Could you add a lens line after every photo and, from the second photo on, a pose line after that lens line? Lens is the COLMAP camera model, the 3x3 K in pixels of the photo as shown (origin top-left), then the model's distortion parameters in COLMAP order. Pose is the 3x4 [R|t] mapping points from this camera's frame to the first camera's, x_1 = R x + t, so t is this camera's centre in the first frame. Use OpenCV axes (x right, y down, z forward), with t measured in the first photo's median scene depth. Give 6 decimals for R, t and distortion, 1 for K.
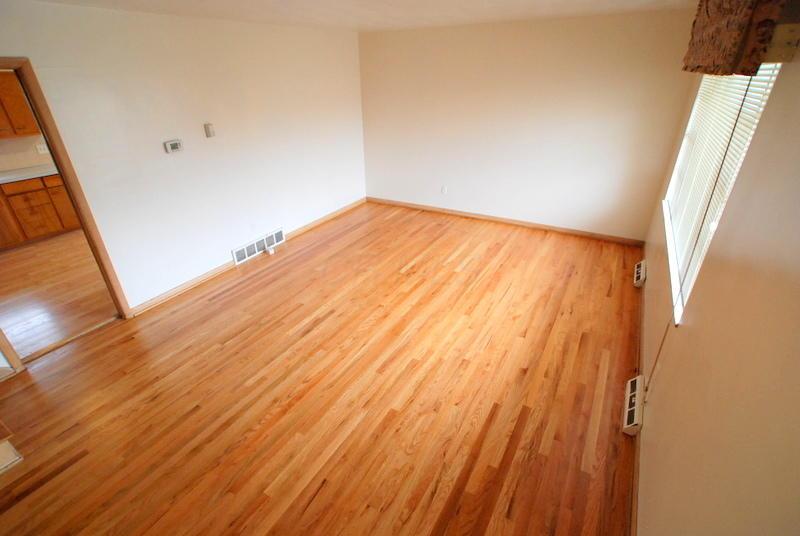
lens RADIAL K [[379.7, 0, 400.2], [0, 379.7, 268.8], [0, 0, 1]] dist [-0.030833, 0.002899]
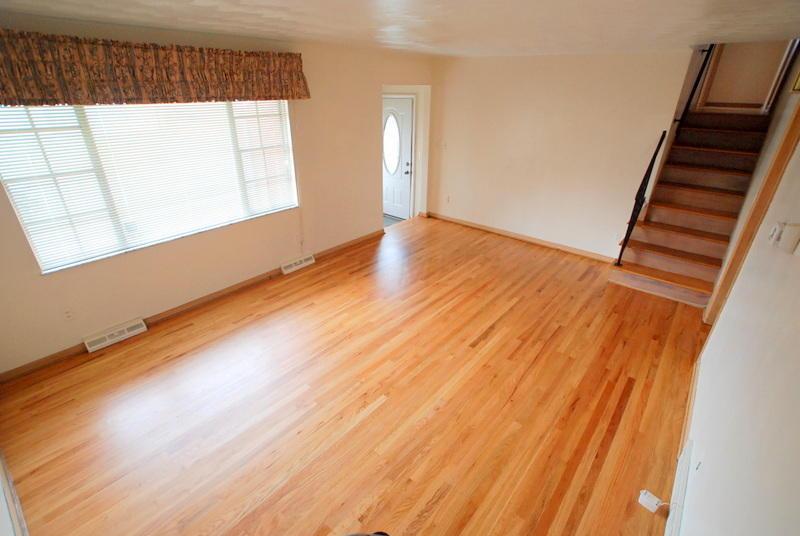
lens RADIAL K [[379.7, 0, 398.3], [0, 379.7, 267.4], [0, 0, 1]] dist [-0.030833, 0.002899]
pose [[-0.984318, -0.067557, 0.162954, -0.143748], [0.091220, 0.595728, 0.797989, -0.816754], [-0.150986, 0.800340, -0.580223, 1.484449]]
